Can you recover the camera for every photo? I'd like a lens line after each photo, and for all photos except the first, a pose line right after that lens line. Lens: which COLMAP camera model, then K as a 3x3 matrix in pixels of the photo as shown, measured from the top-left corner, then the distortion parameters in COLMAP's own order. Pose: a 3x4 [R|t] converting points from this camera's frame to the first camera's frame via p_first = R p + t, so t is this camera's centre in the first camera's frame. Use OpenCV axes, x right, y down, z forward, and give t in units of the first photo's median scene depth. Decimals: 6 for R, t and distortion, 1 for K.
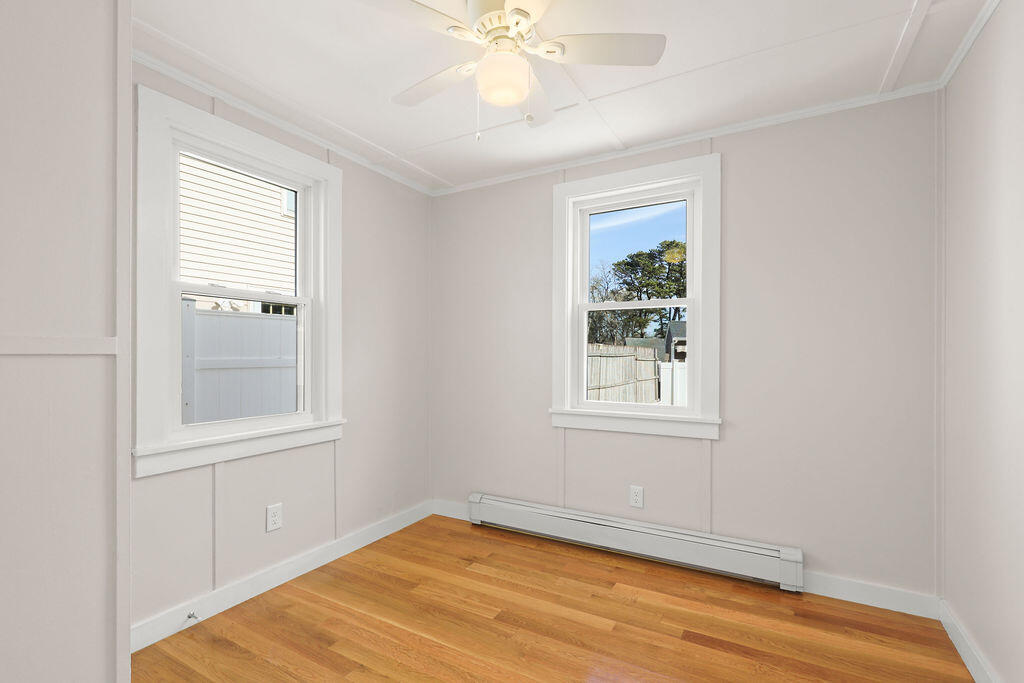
lens RADIAL K [[469.1, 0, 514.0], [0, 469.1, 356.4], [0, 0, 1]] dist [-0.000210, 0.000016]
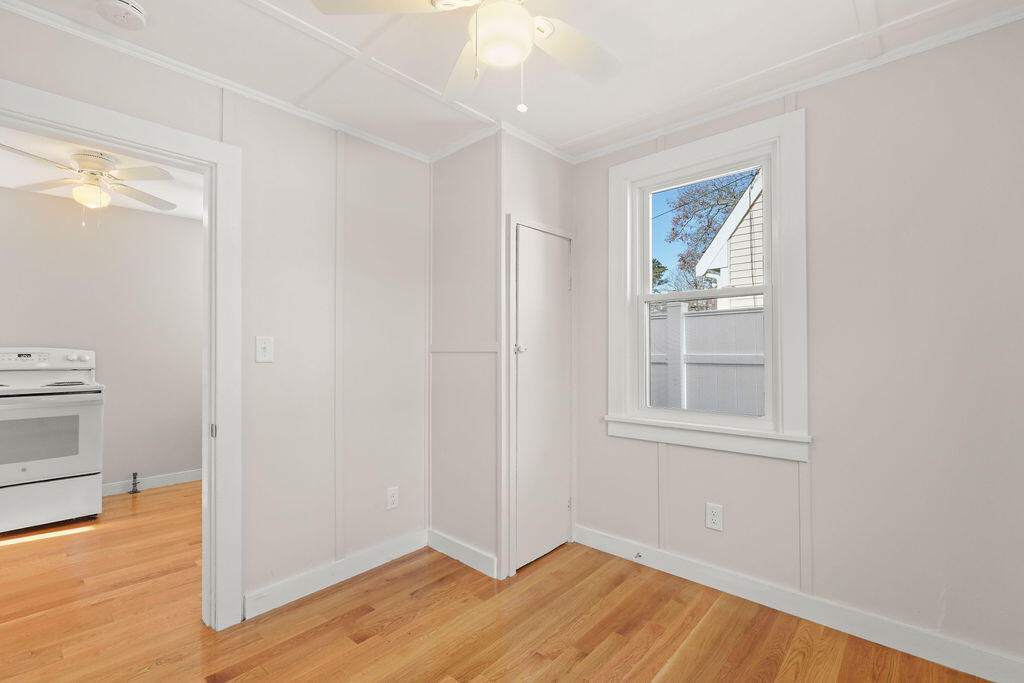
lens RADIAL K [[459.8, 0, 514.4], [0, 459.8, 346.6], [0, 0, 1]] dist [-0.000927, -0.000424]
pose [[-0.214042, -0.012204, -0.976748, 0.499979], [-0.005849, 0.999920, -0.011212, 0.000790], [0.976807, 0.003313, -0.214096, 0.763352]]
